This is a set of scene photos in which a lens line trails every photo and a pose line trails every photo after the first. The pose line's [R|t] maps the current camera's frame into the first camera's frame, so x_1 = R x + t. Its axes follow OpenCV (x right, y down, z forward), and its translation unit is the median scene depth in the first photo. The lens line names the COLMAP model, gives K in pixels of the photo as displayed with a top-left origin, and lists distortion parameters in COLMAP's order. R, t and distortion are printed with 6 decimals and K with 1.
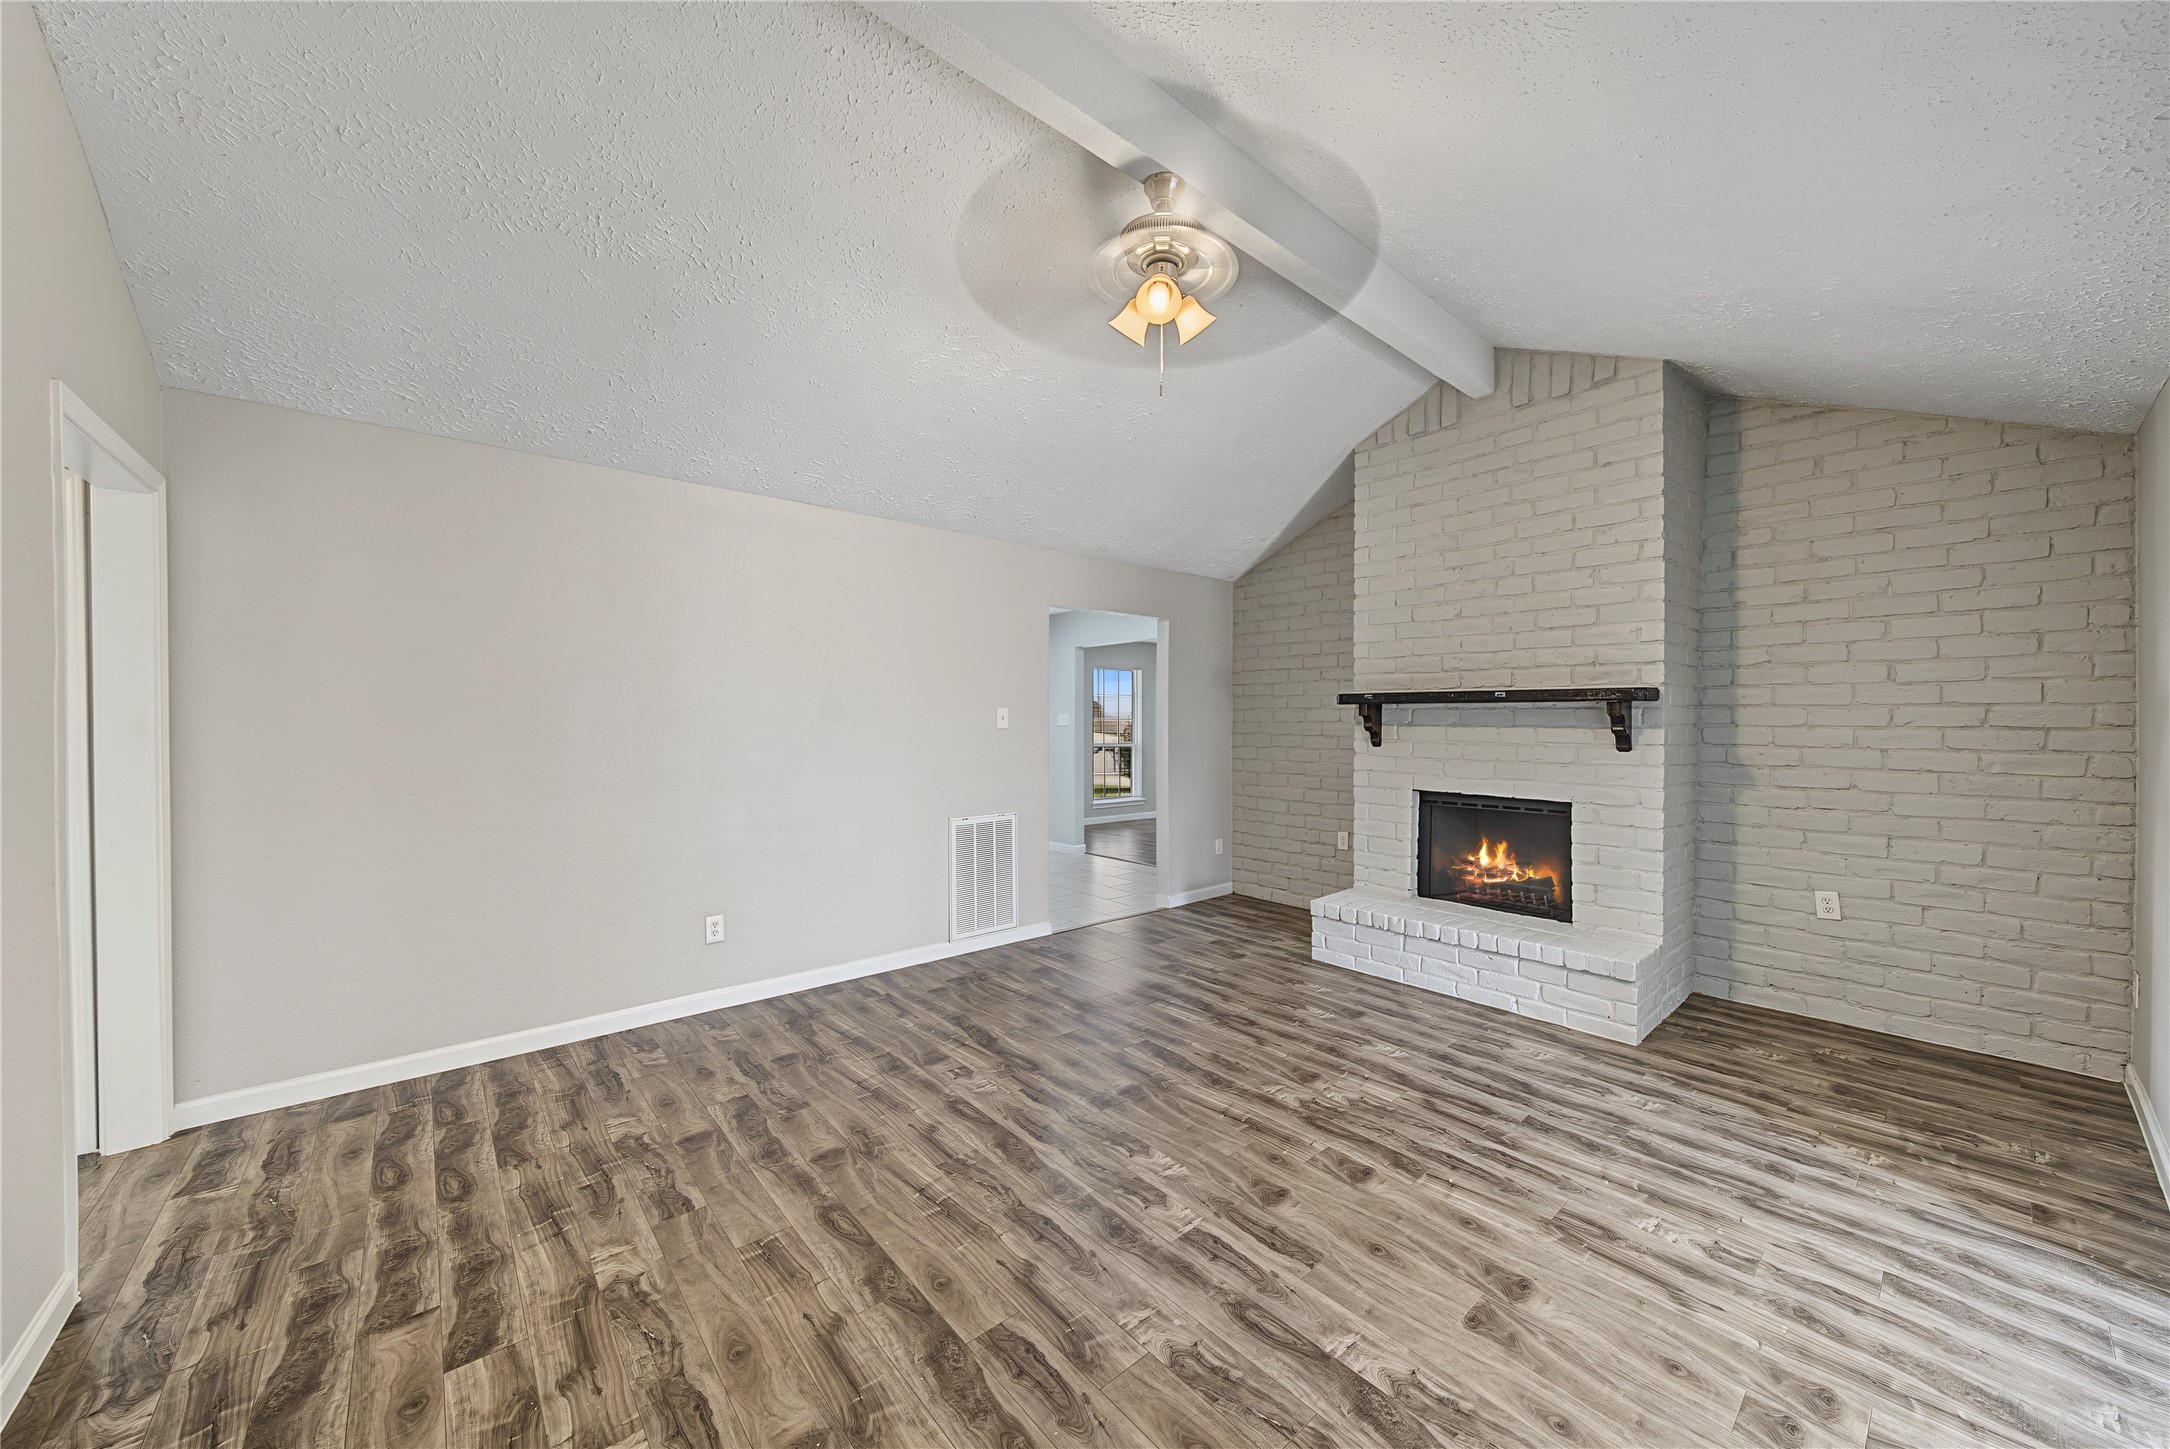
lens RADIAL K [[791.1, 0, 1071.4], [0, 791.1, 726.6], [0, 0, 1]] dist [-0.006315, -0.000253]
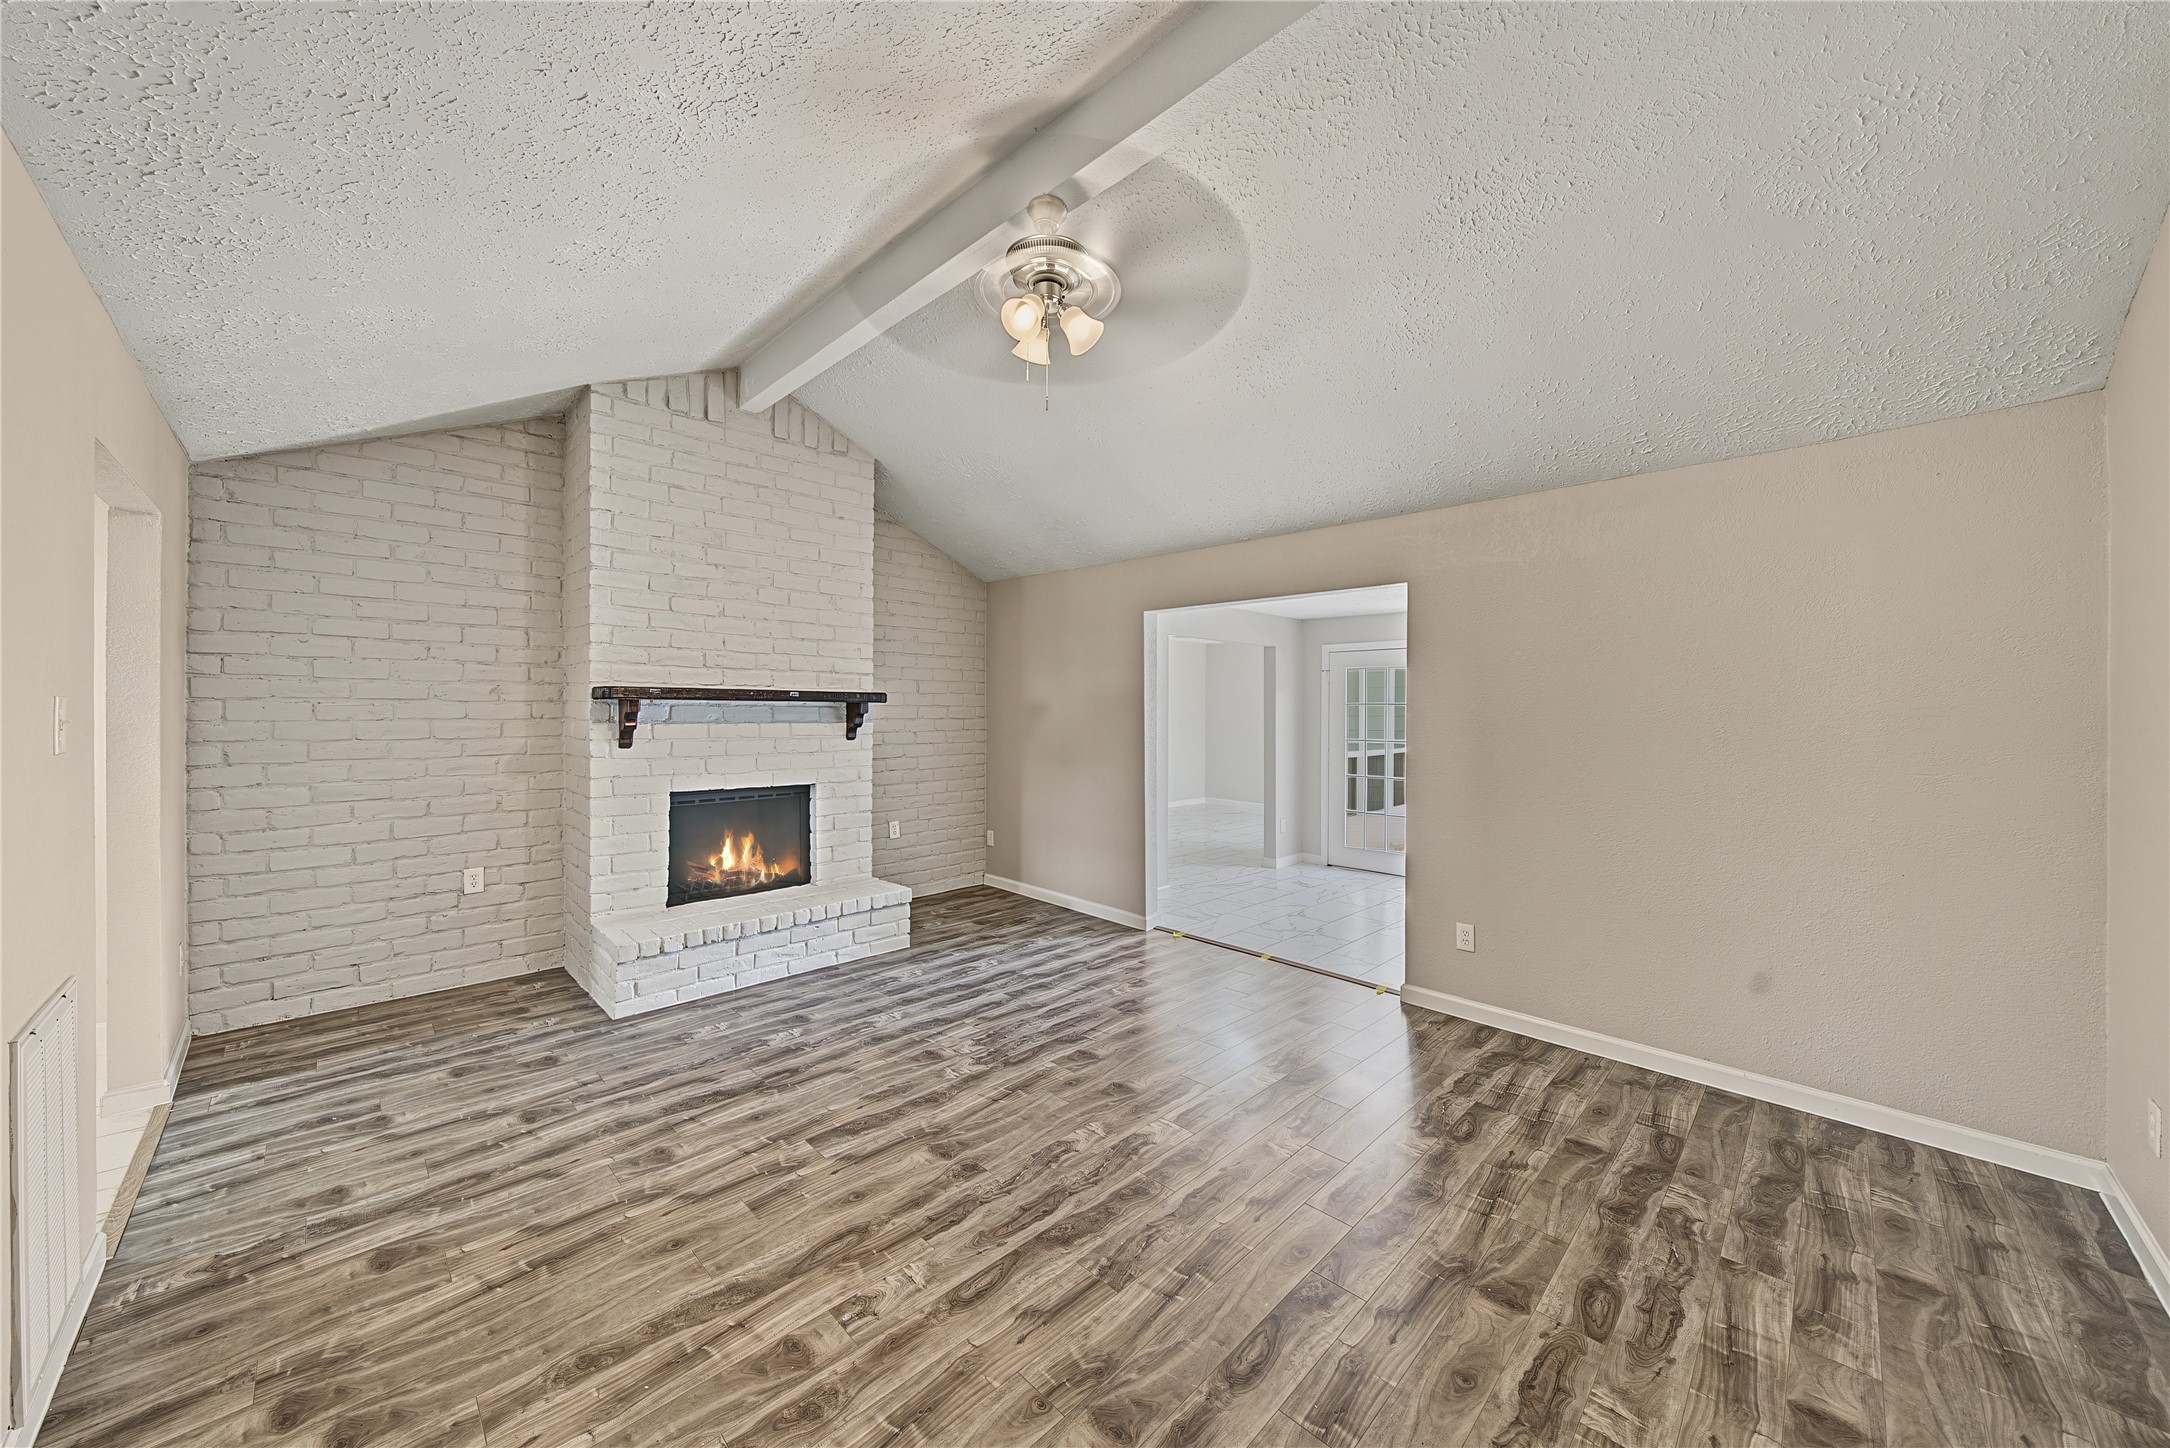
lens RADIAL K [[765.8, 0, 1092.6], [0, 765.8, 711.8], [0, 0, 1]] dist [-0.008596, 0.000900]
pose [[-0.100933, -0.007138, 0.994868, -0.728714], [0.002366, 0.999970, 0.007414, -0.029052], [-0.994890, 0.003102, -0.100913, 0.860415]]
